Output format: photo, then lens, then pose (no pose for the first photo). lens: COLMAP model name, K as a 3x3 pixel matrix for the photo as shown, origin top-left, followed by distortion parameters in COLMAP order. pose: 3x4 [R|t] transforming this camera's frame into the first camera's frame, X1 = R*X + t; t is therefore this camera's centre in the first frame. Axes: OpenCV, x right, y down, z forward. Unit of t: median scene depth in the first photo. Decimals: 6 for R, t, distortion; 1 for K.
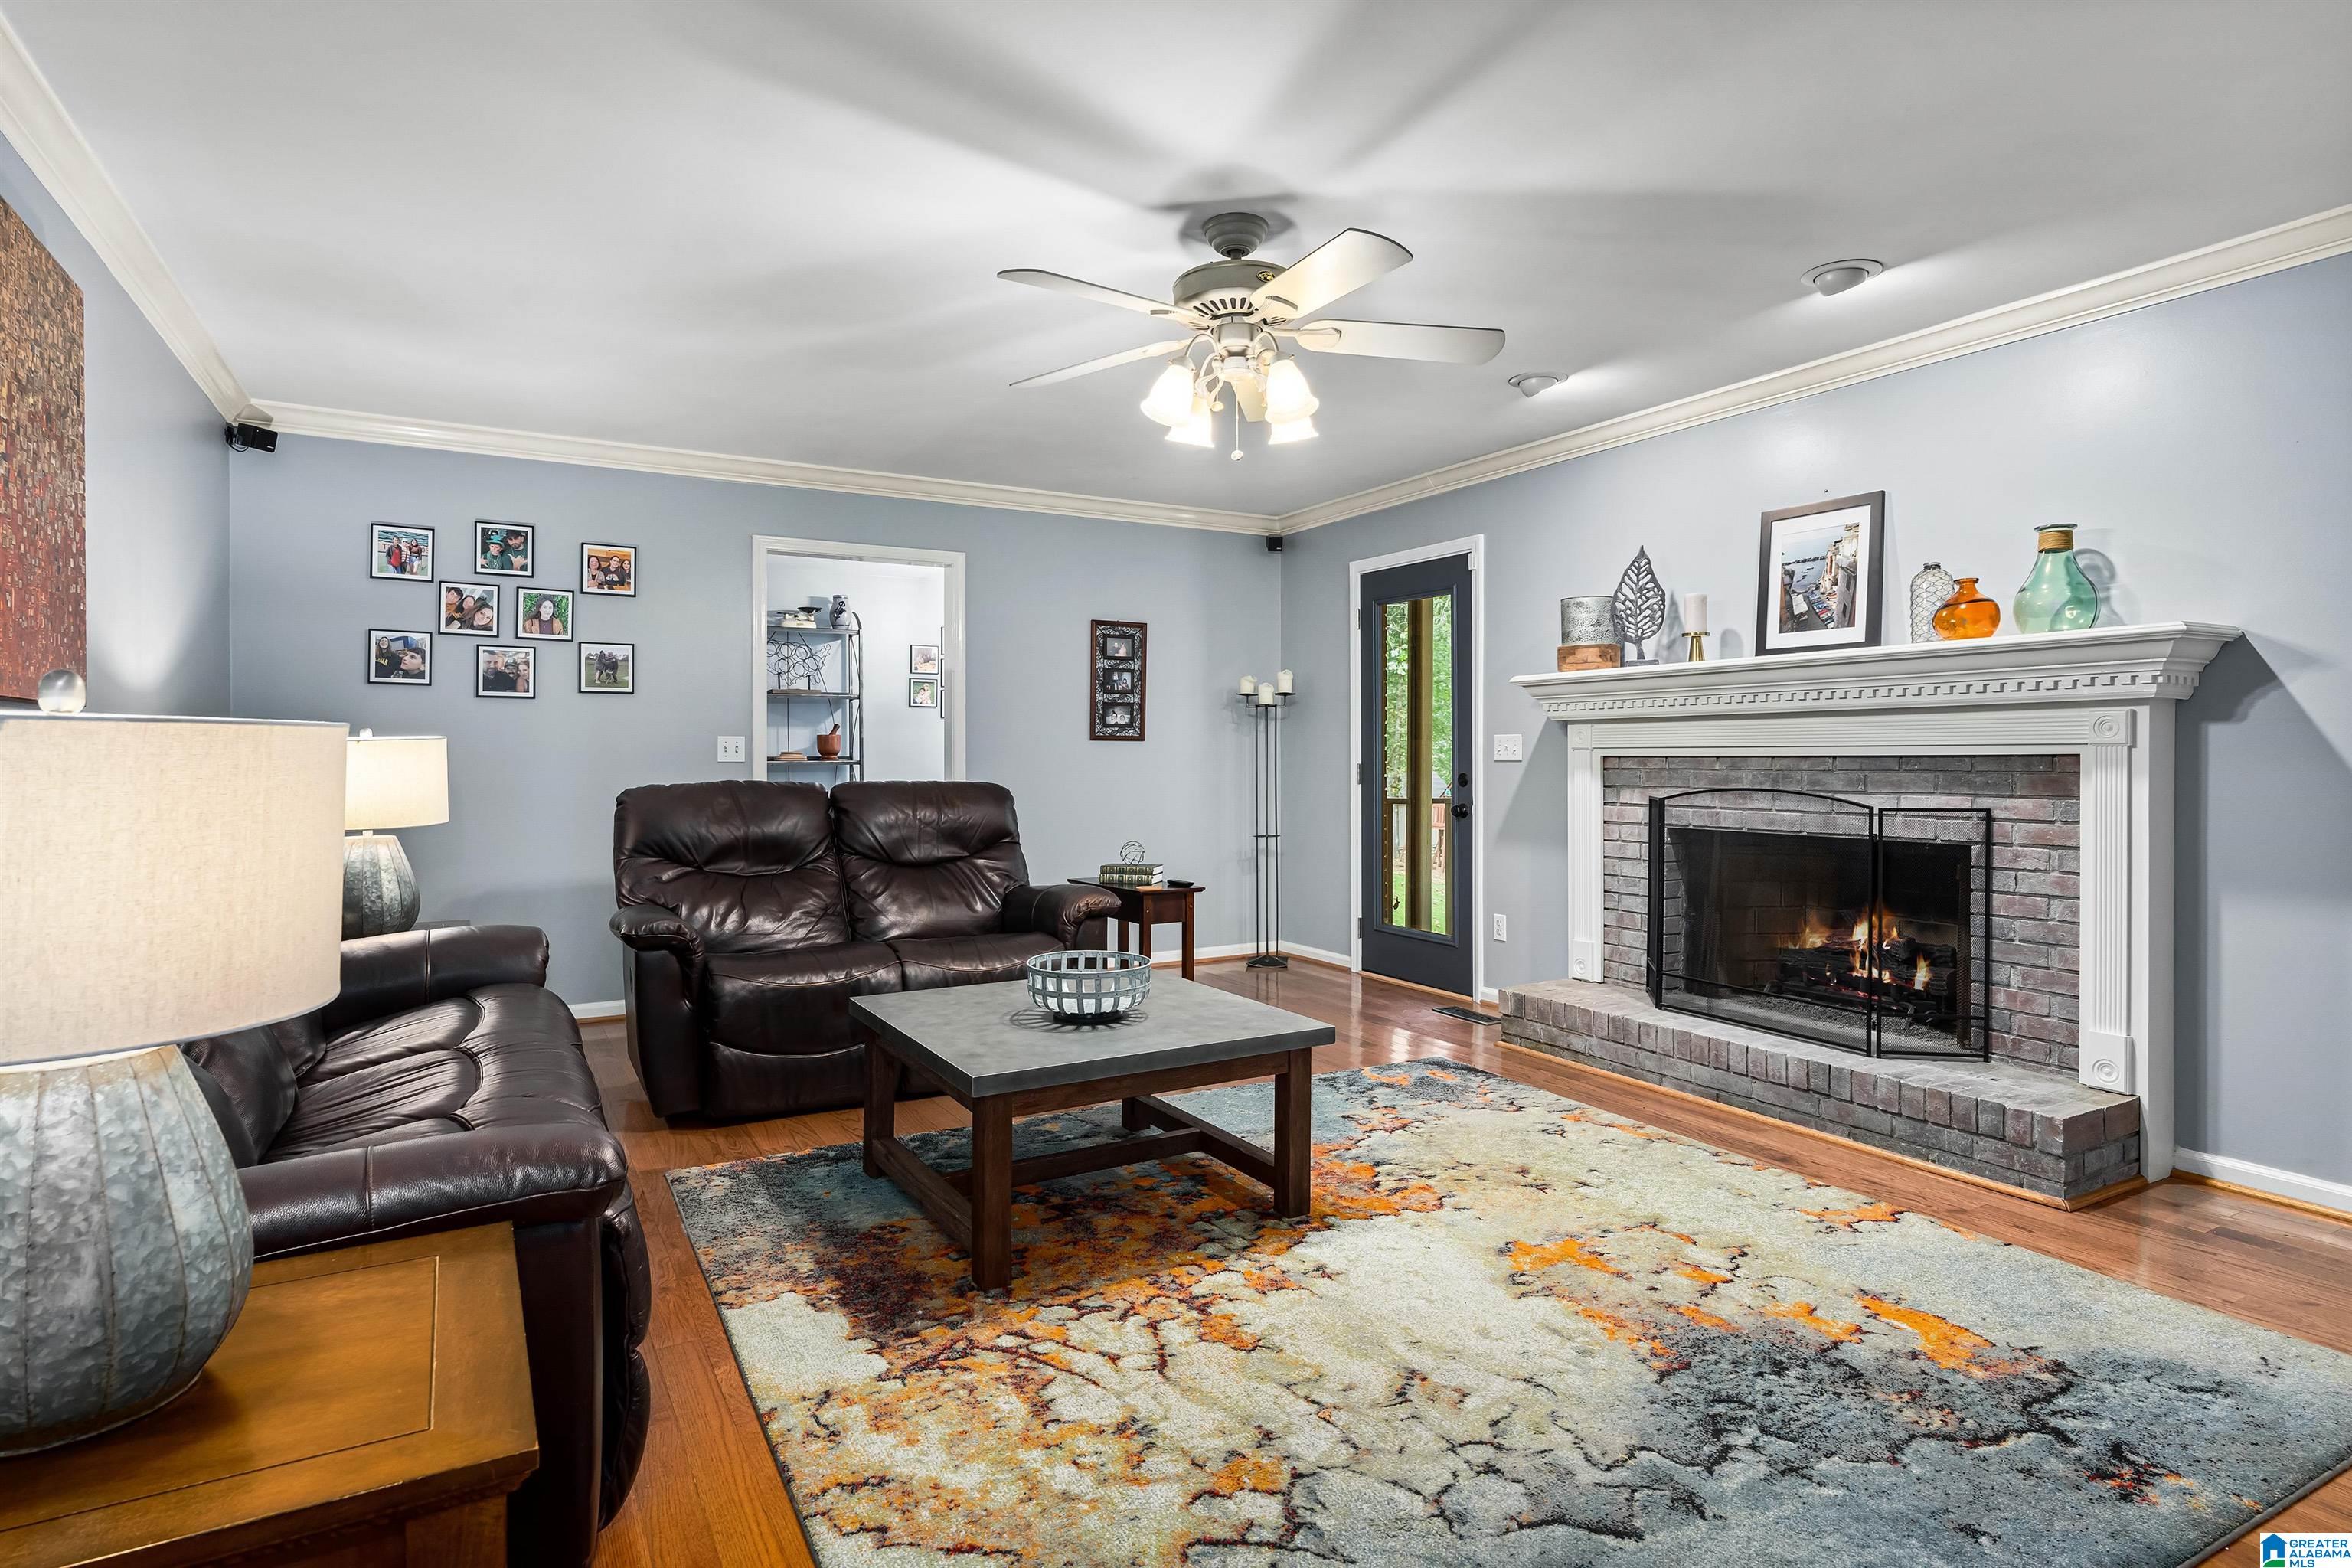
lens RADIAL K [[1260.6, 0, 1174.7], [0, 1260.6, 764.9], [0, 0, 1]] dist [-0.018346, -0.000138]
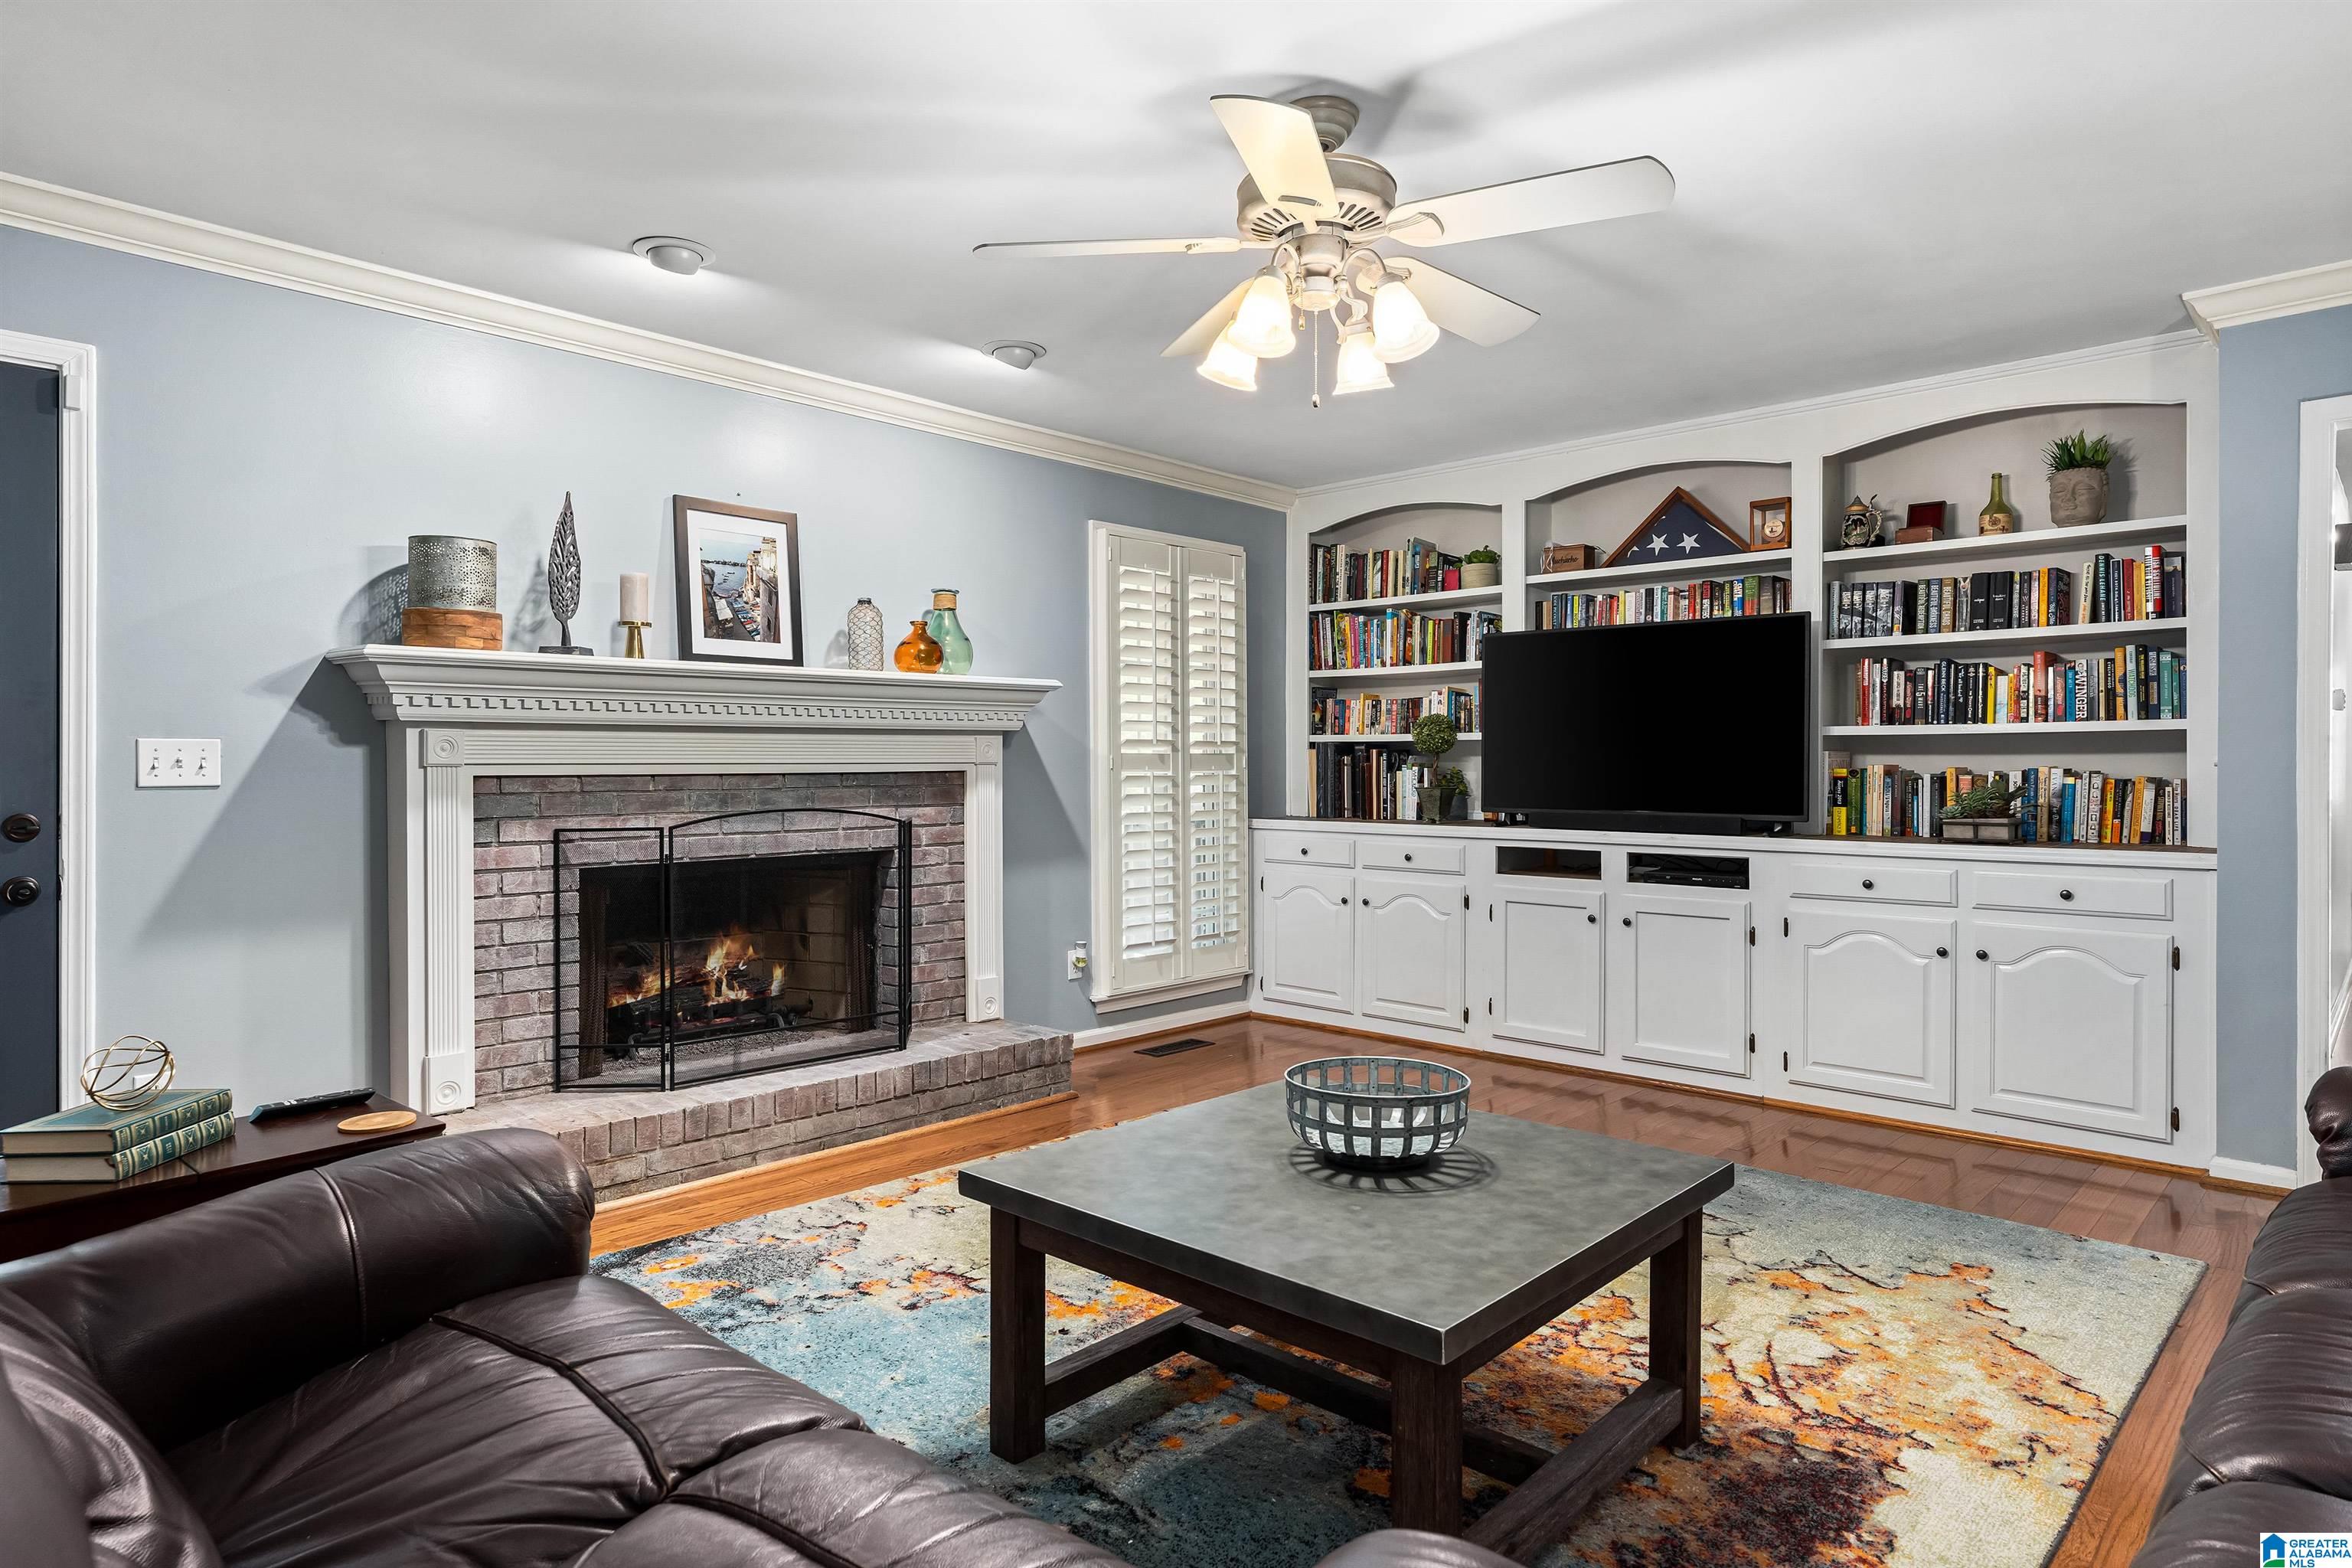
lens RADIAL K [[1337.7, 0, 1171.8], [0, 1337.7, 783.9], [0, 0, 1]] dist [-0.000684, 0.001675]
pose [[-0.306548, -0.012576, 0.951772, -0.597283], [0.010190, 0.999812, 0.016493, -0.013953], [-0.951801, 0.014754, -0.306362, 1.092680]]
